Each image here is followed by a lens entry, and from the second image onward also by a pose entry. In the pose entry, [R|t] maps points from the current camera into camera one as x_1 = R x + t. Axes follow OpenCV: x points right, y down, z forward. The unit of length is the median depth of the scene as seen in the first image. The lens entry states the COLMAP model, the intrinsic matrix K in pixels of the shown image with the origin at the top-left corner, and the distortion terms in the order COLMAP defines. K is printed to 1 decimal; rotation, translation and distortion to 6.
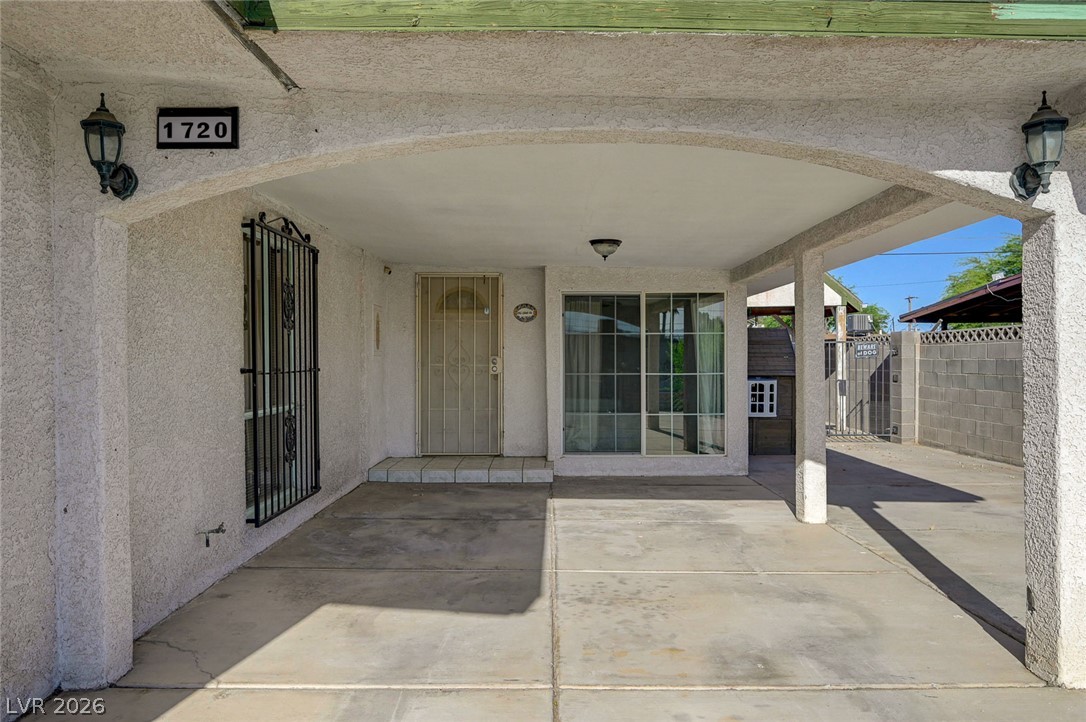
lens RADIAL K [[762.4, 0, 540.1], [0, 762.4, 363.8], [0, 0, 1]] dist [-0.032216, 0.000718]
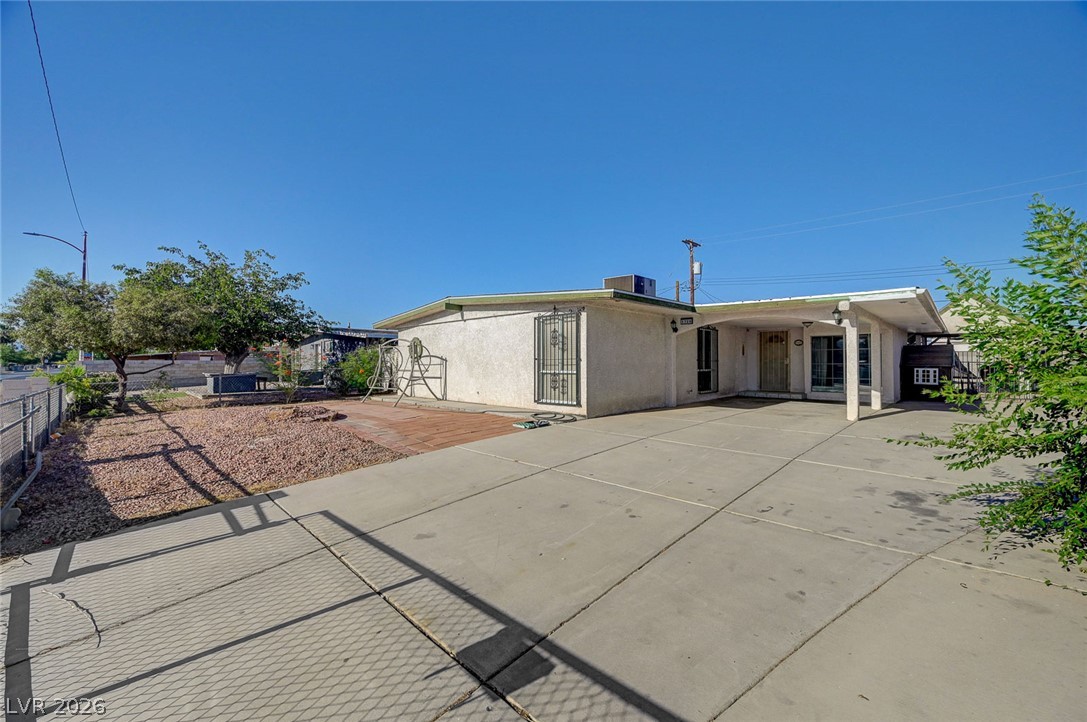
lens RADIAL K [[432.0, 0, 538.8], [0, 432.0, 361.3], [0, 0, 1]] dist [0.007819, -0.000962]
pose [[0.722863, 0.001762, -0.690989, 0.423968], [-0.008891, 0.999938, -0.006752, 0.023988], [0.690934, 0.011024, 0.722833, -0.910397]]
